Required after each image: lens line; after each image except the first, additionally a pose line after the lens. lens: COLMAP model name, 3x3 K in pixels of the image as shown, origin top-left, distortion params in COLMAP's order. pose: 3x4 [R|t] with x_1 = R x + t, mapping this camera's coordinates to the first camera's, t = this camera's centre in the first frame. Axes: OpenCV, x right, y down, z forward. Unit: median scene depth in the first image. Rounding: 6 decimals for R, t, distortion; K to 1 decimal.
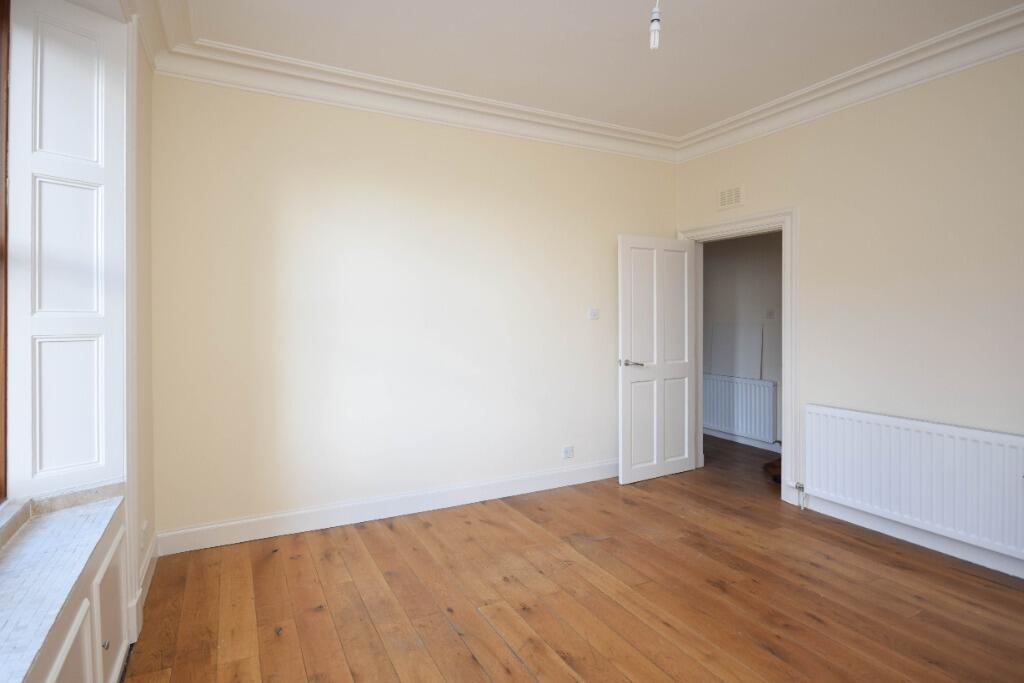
lens RADIAL K [[551.2, 0, 495.1], [0, 551.2, 315.1], [0, 0, 1]] dist [0.000442, -0.002694]
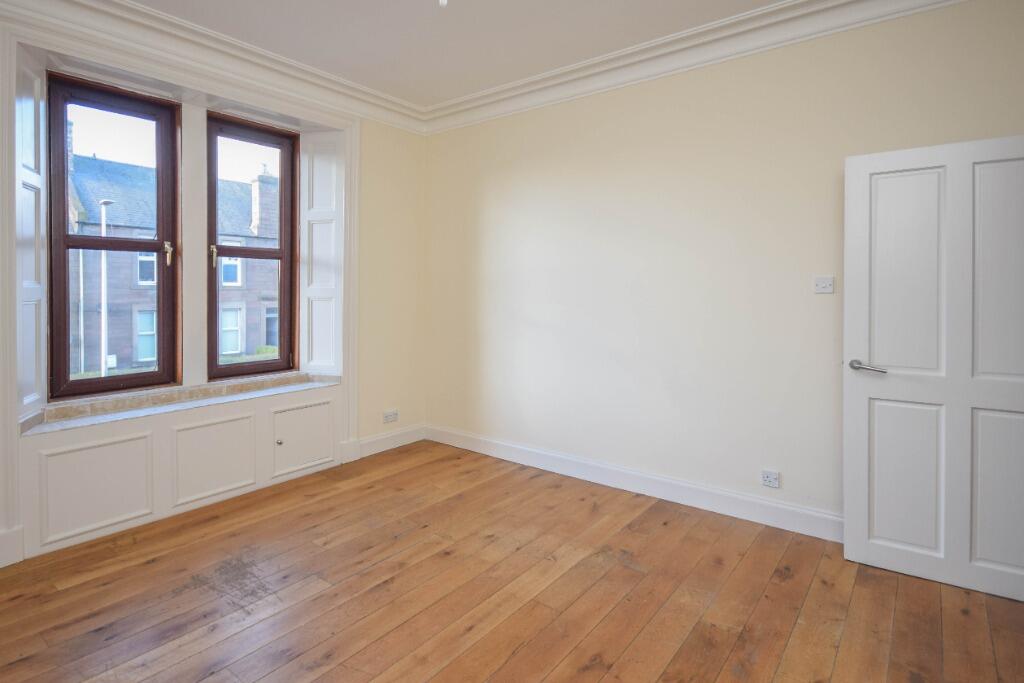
lens RADIAL K [[527.2, 0, 444.8], [0, 527.2, 290.2], [0, 0, 1]] dist [-0.002353, 0.000361]
pose [[0.374570, 0.003364, -0.927193, 0.832169], [-0.000096, 0.999994, 0.003589, 0.001922], [0.927199, -0.001256, 0.374567, 0.485345]]
